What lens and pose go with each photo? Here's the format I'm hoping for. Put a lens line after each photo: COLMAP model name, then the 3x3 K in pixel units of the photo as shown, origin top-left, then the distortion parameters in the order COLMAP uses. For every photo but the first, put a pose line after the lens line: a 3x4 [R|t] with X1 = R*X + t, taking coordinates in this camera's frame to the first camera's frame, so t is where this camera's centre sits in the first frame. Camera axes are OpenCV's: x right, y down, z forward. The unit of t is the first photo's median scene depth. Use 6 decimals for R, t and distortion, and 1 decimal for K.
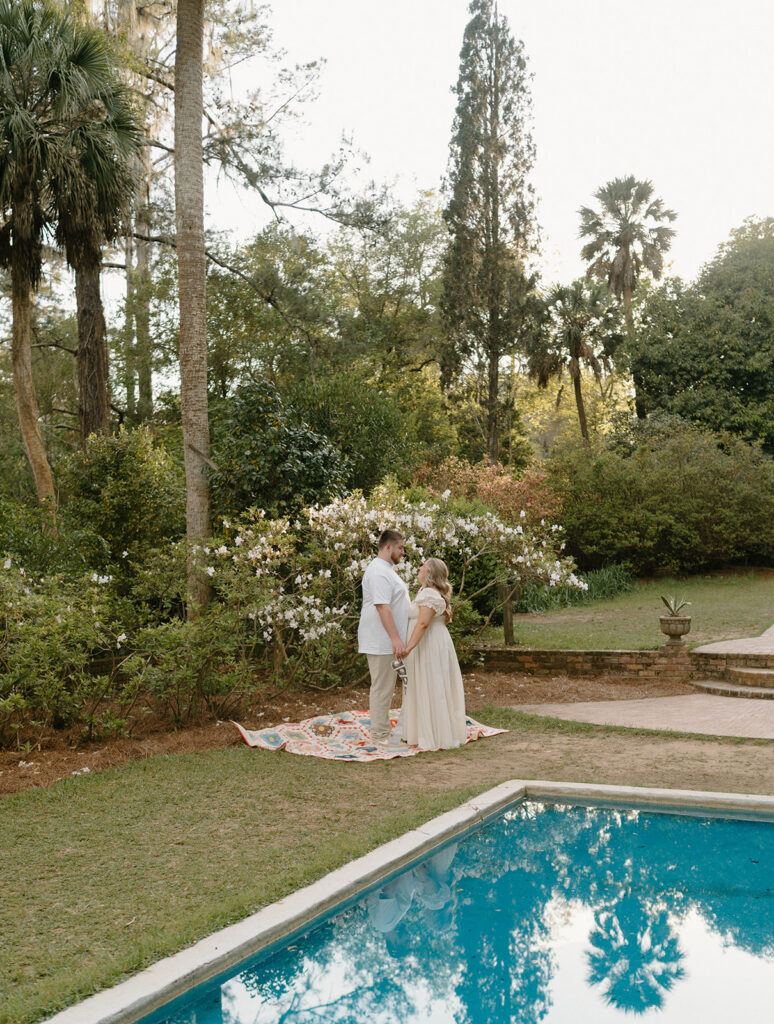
lens RADIAL K [[1288.6, 0, 429.9], [0, 1288.6, 552.8], [0, 0, 1]] dist [-0.013726, 0.000000]
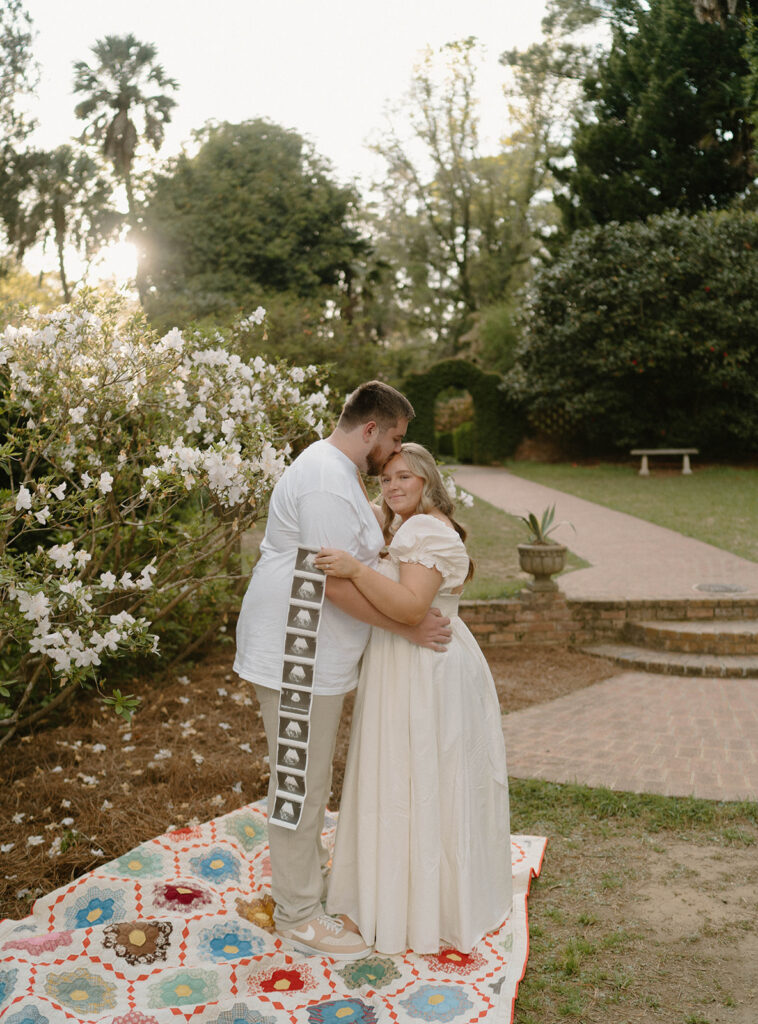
lens RADIAL K [[1109.0, 0, 408.3], [0, 1109.0, 457.4], [0, 0, 1]] dist [-0.004193, 0.000000]
pose [[0.872976, 0.003596, 0.487750, -0.126632], [-0.004989, 0.999986, 0.001558, 0.006264], [-0.487737, -0.003794, 0.872982, 0.540578]]
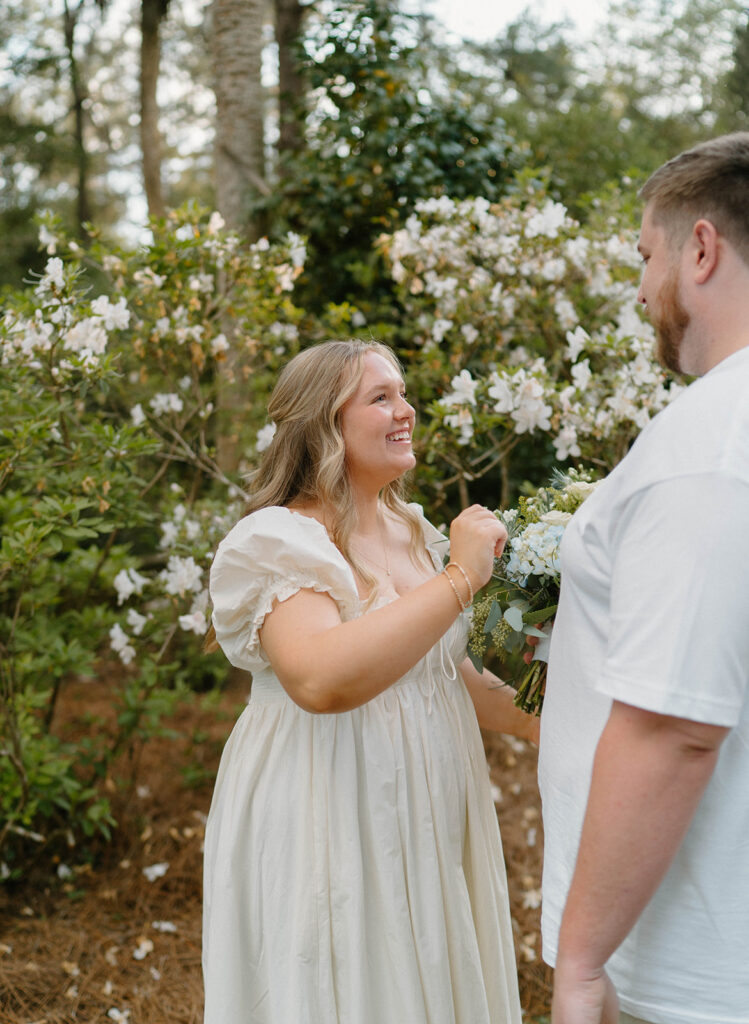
lens RADIAL K [[1101.4, 0, 386.0], [0, 1101.4, 488.9], [0, 0, 1]] dist [-0.002267, 0.000000]
pose [[0.963665, 0.046308, -0.263068, -0.011281], [-0.025119, 0.996204, 0.083348, 0.009135], [0.265929, -0.073711, 0.961170, 0.617443]]
